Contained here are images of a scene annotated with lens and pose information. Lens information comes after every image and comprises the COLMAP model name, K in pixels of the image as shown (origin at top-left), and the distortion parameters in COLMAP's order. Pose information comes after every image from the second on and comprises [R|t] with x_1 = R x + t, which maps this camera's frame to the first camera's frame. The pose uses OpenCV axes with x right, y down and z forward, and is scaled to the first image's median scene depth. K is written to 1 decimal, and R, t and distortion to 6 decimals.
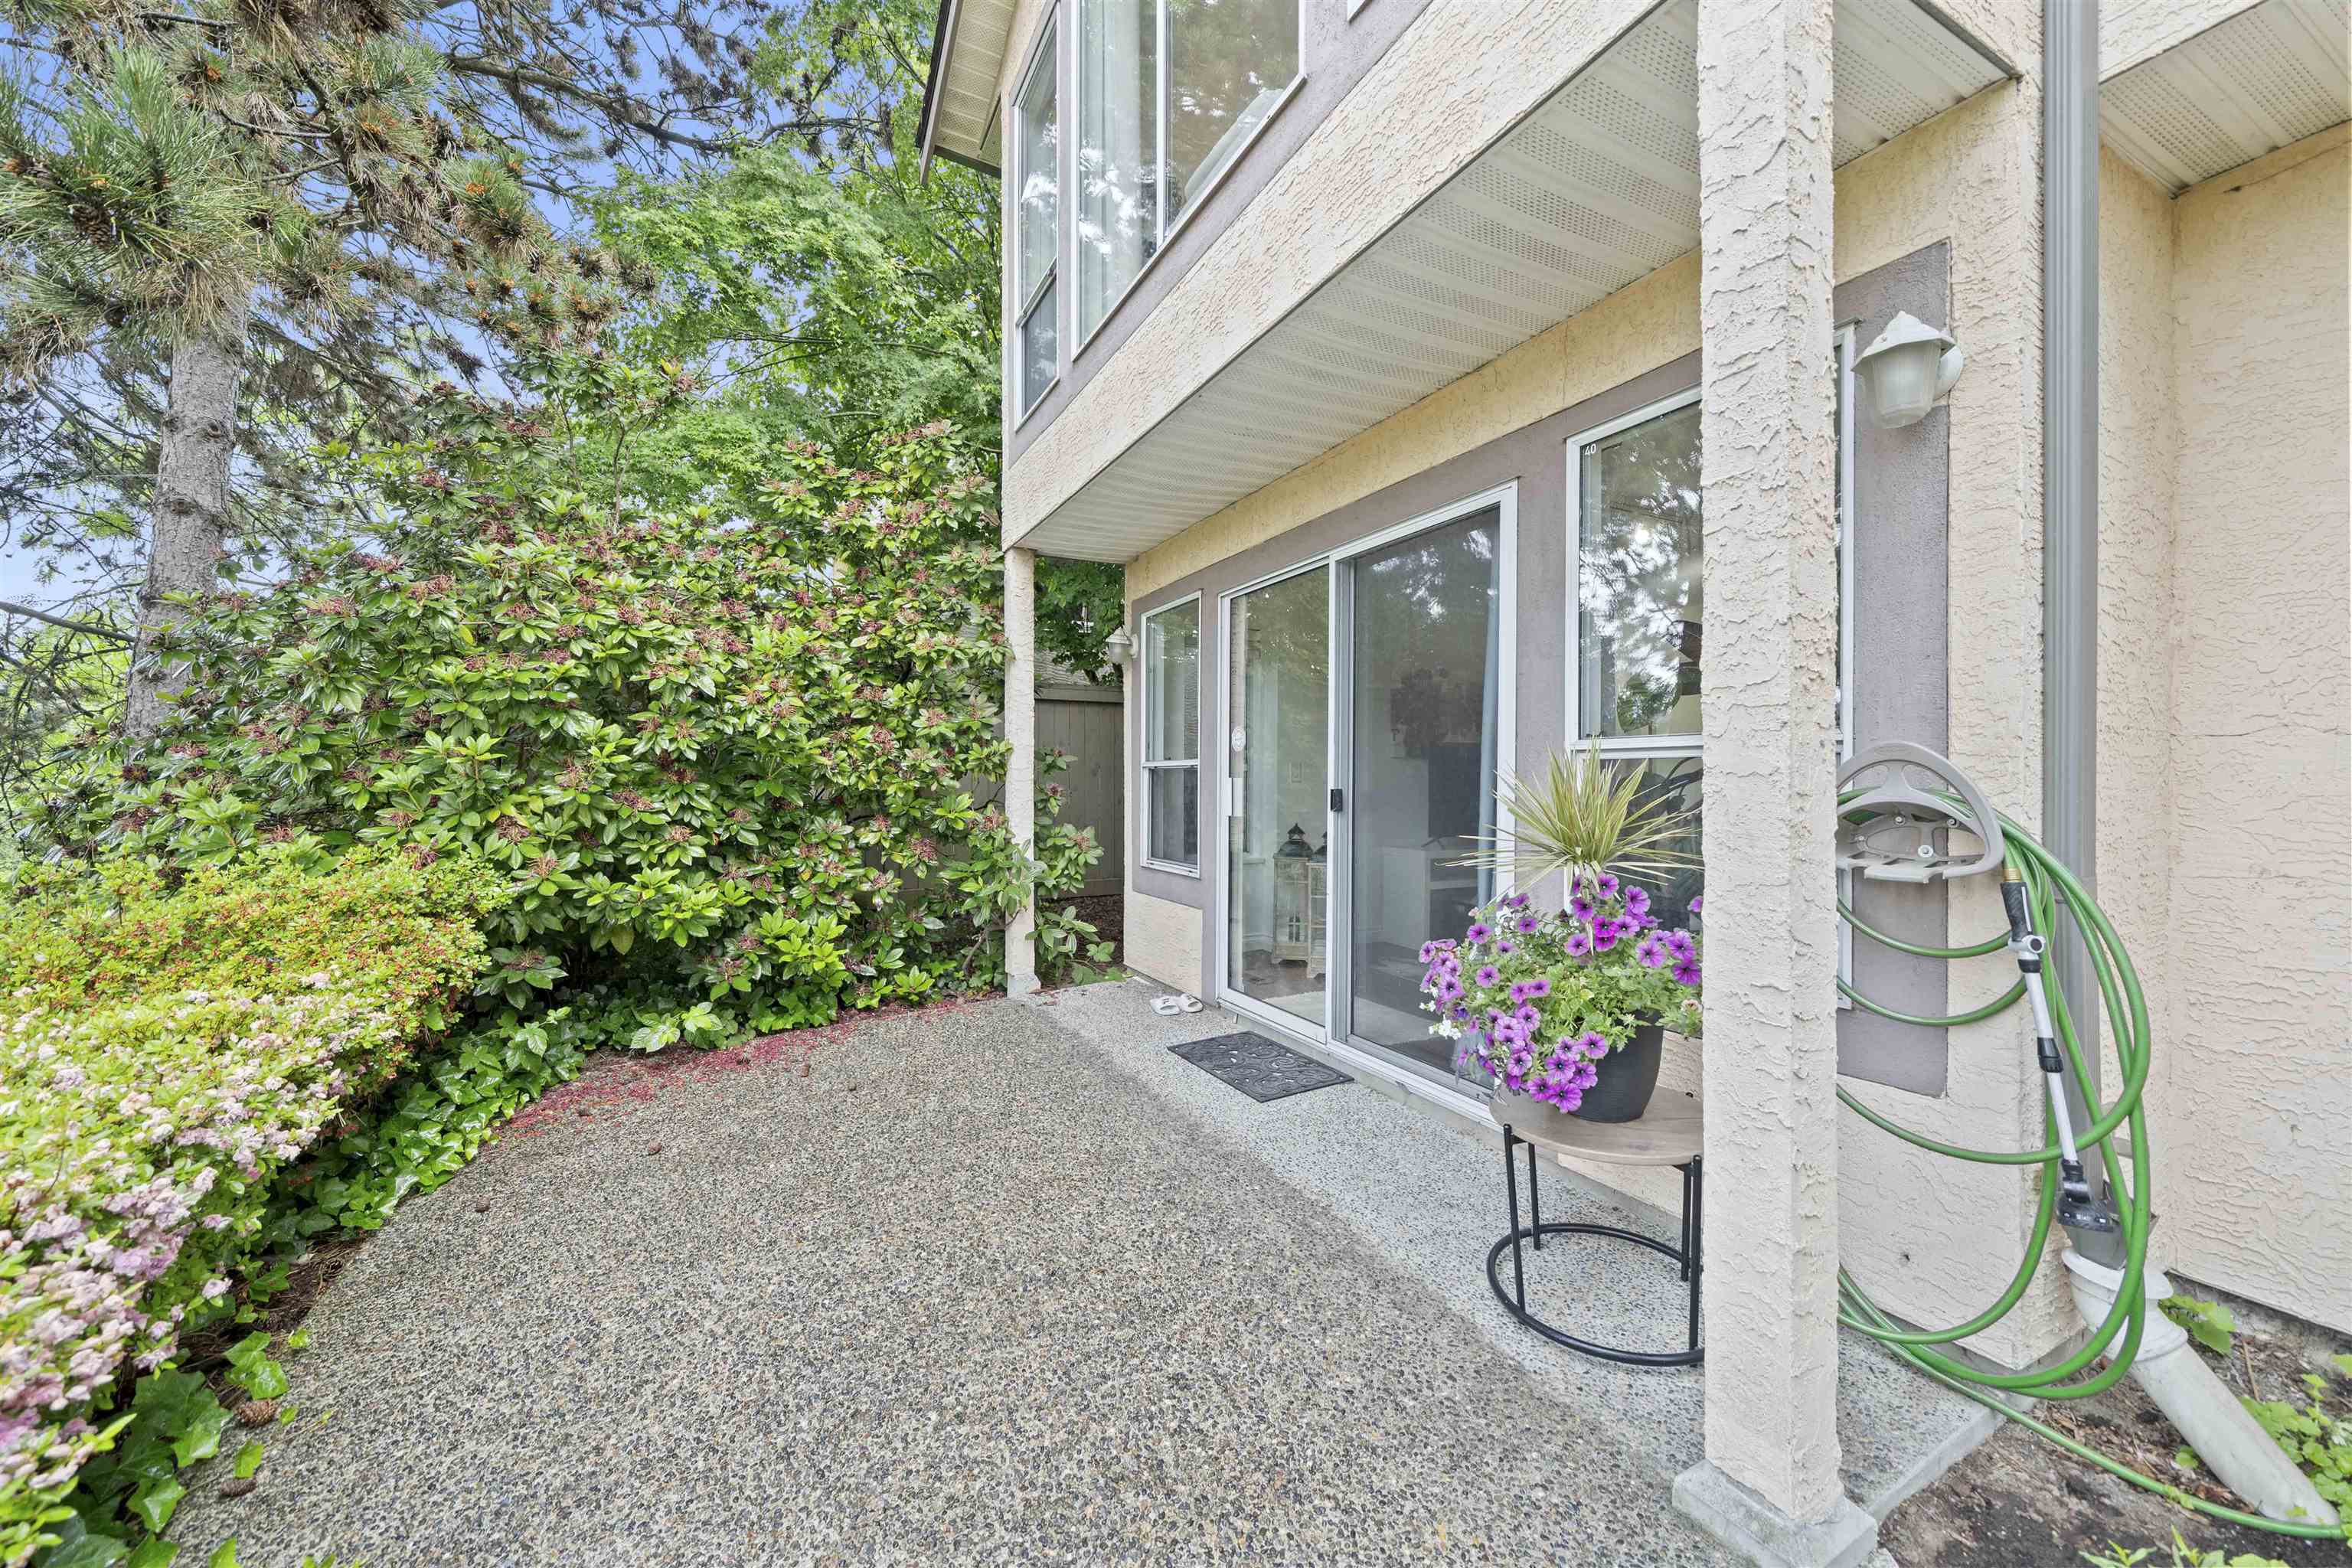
lens RADIAL K [[867.9, 0, 1167.5], [0, 867.9, 787.0], [0, 0, 1]] dist [-0.002123, -0.000134]
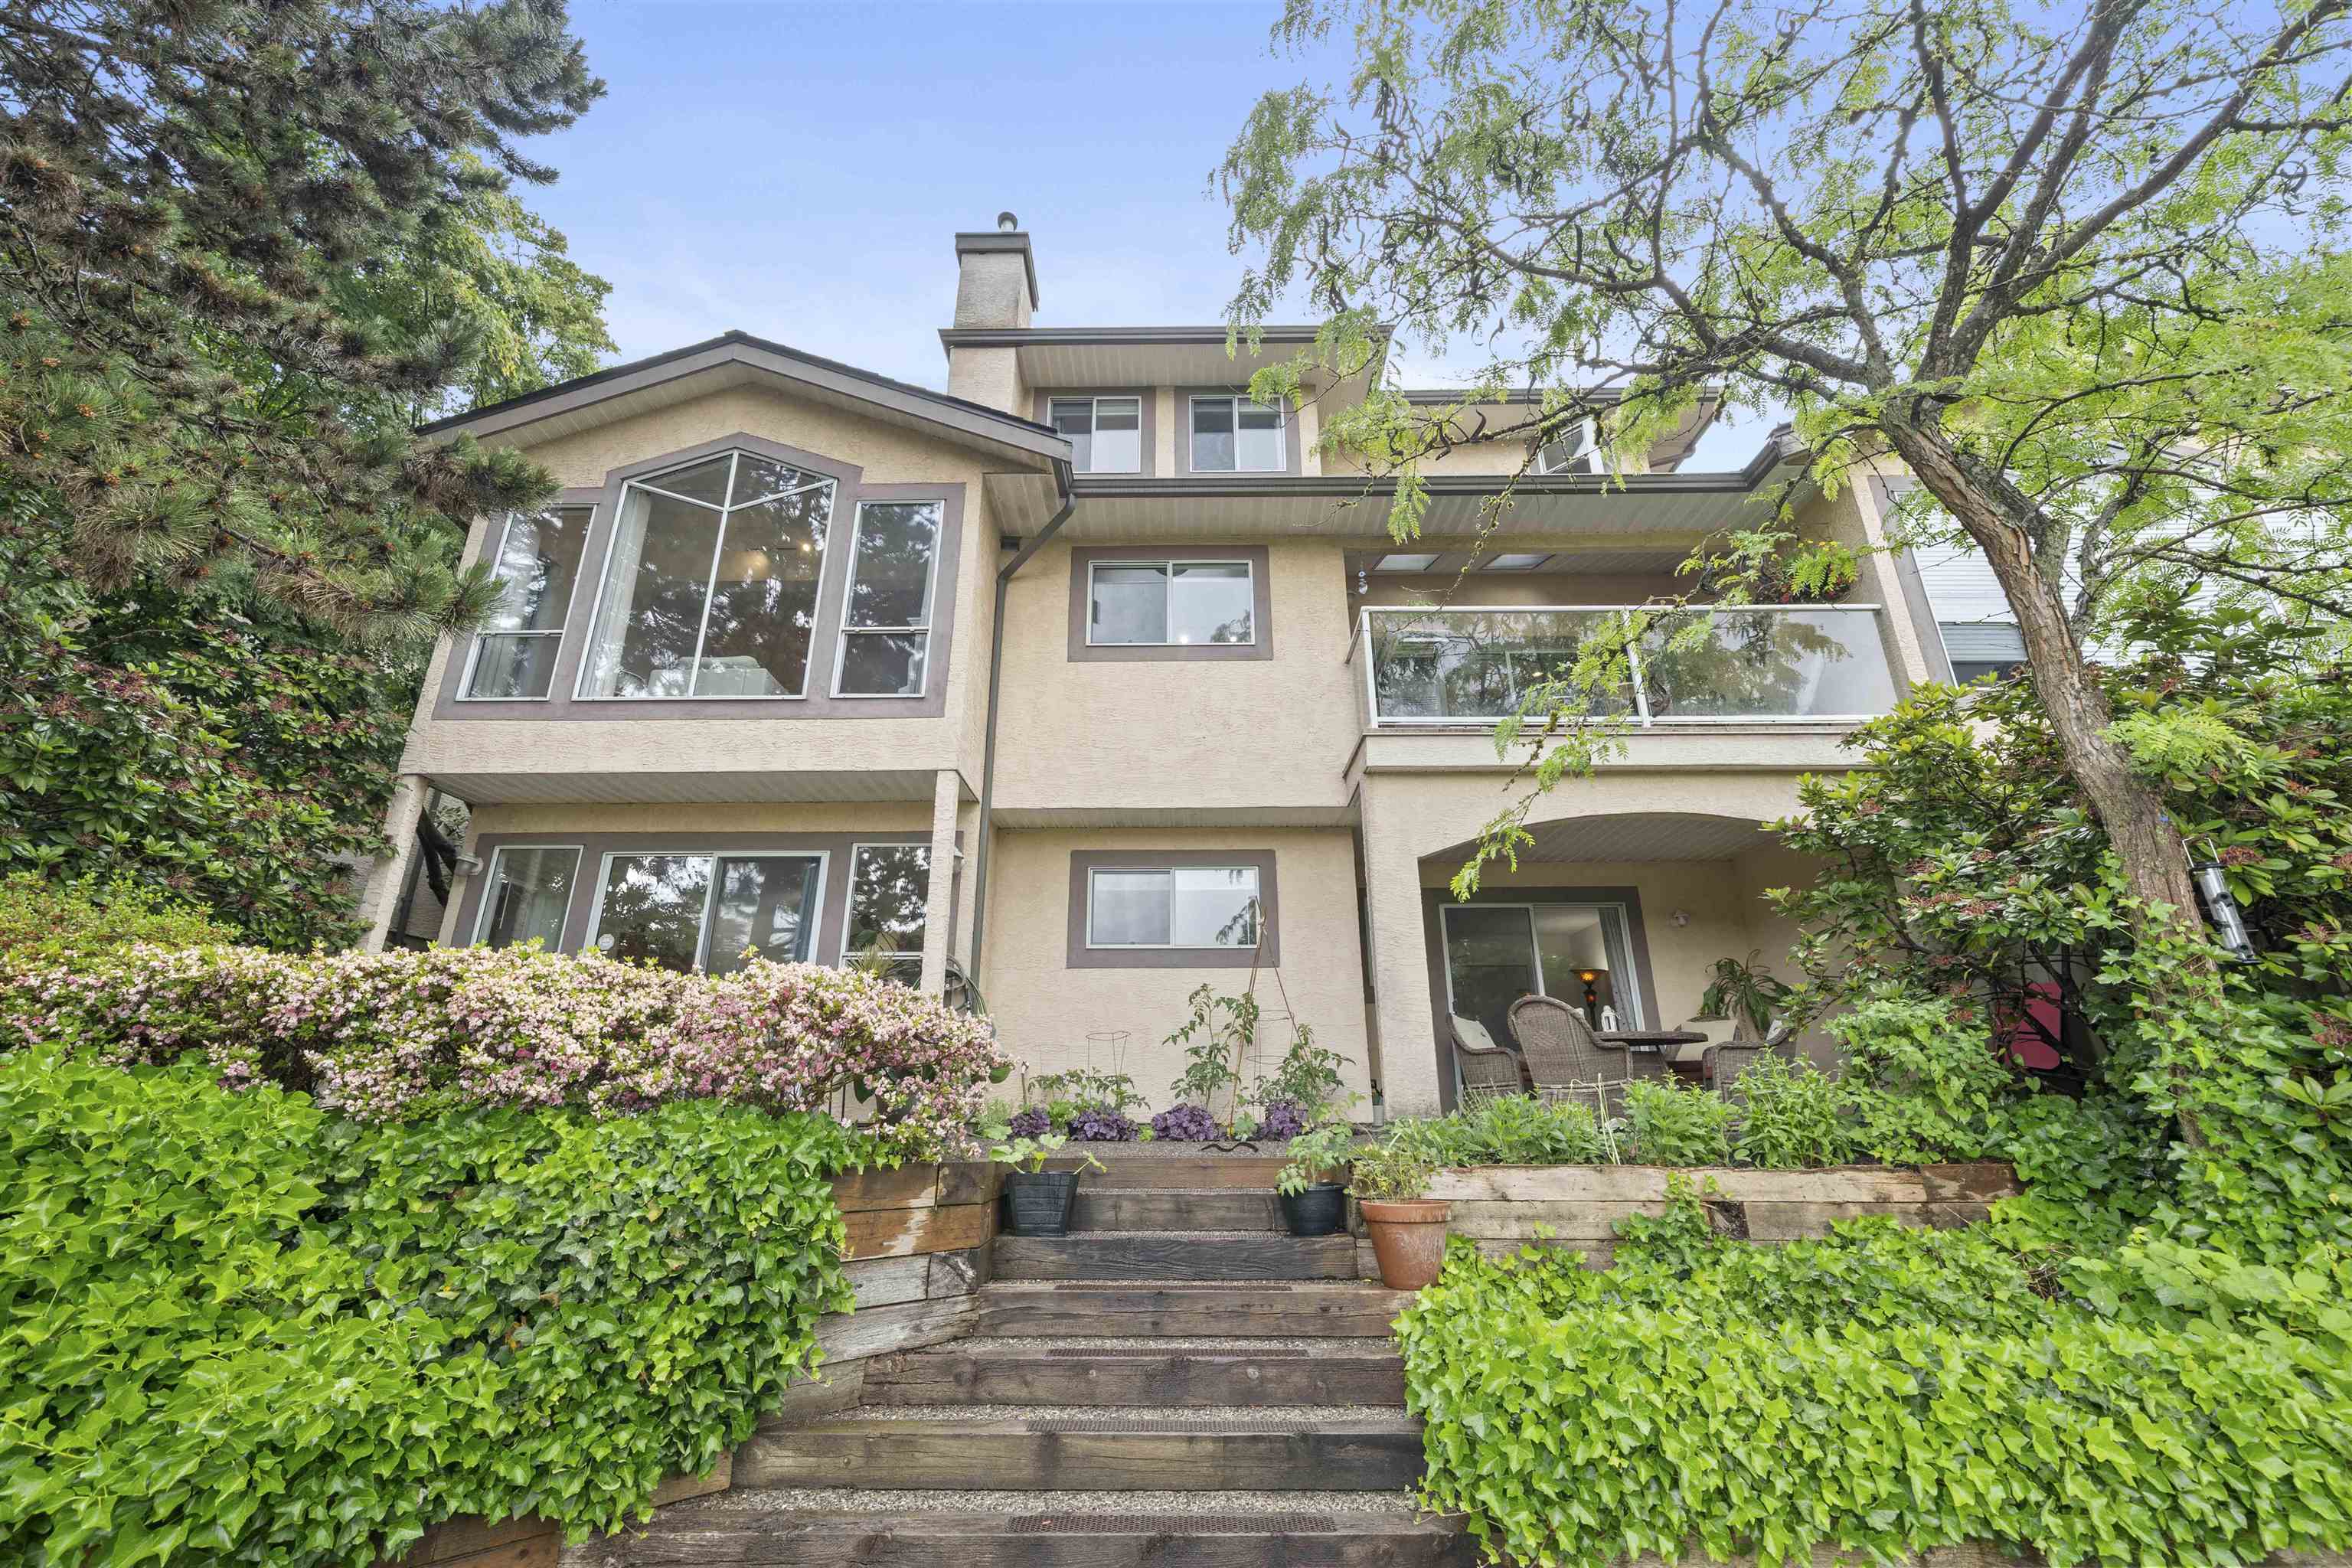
lens RADIAL K [[915.7, 0, 1169.8], [0, 915.7, 800.9], [0, 0, 1]] dist [-0.000122, 0.000023]
pose [[0.478247, 0.289182, 0.829249, -1.344352], [0.003497, 0.943598, -0.331075, 0.389967], [-0.878218, 0.161235, 0.450262, -1.080263]]
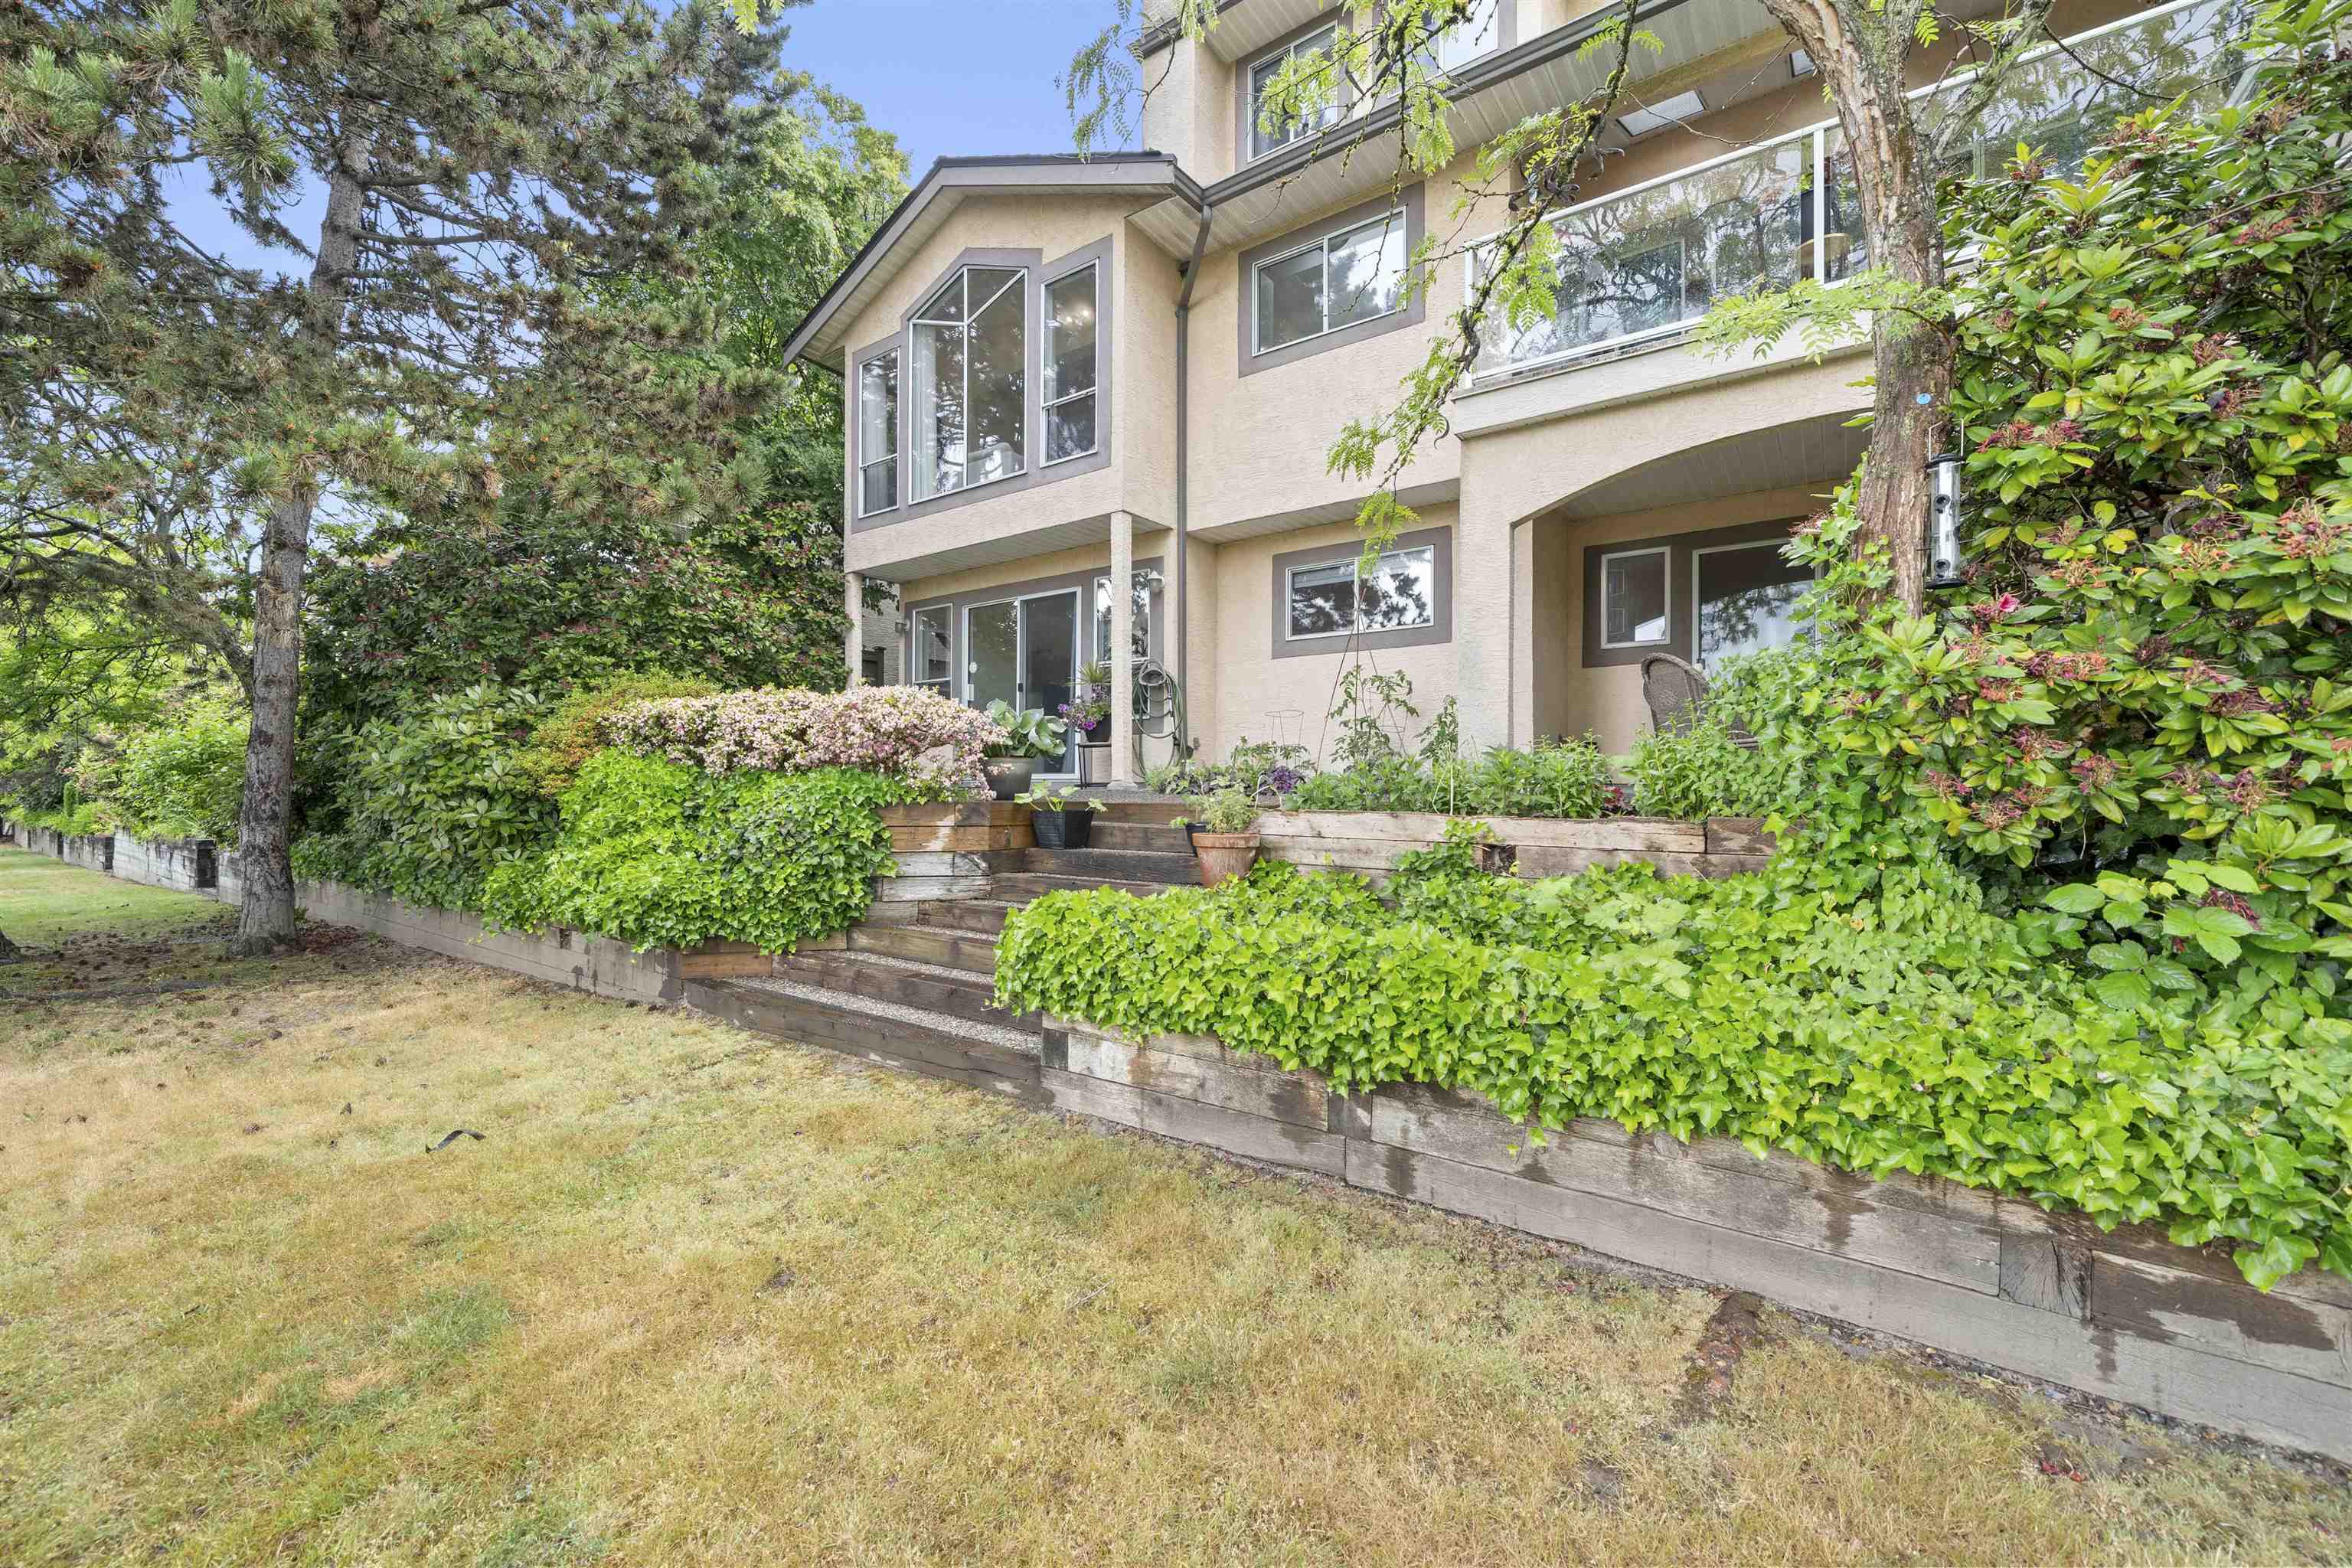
lens RADIAL K [[867.9, 0, 1167.5], [0, 867.9, 787.0], [0, 0, 1]] dist [-0.002123, -0.000134]
pose [[0.885637, -0.000415, 0.464378, -0.824501], [0.000919, 0.999999, -0.000858, 0.409621], [-0.464377, 0.001187, 0.885637, -2.042913]]
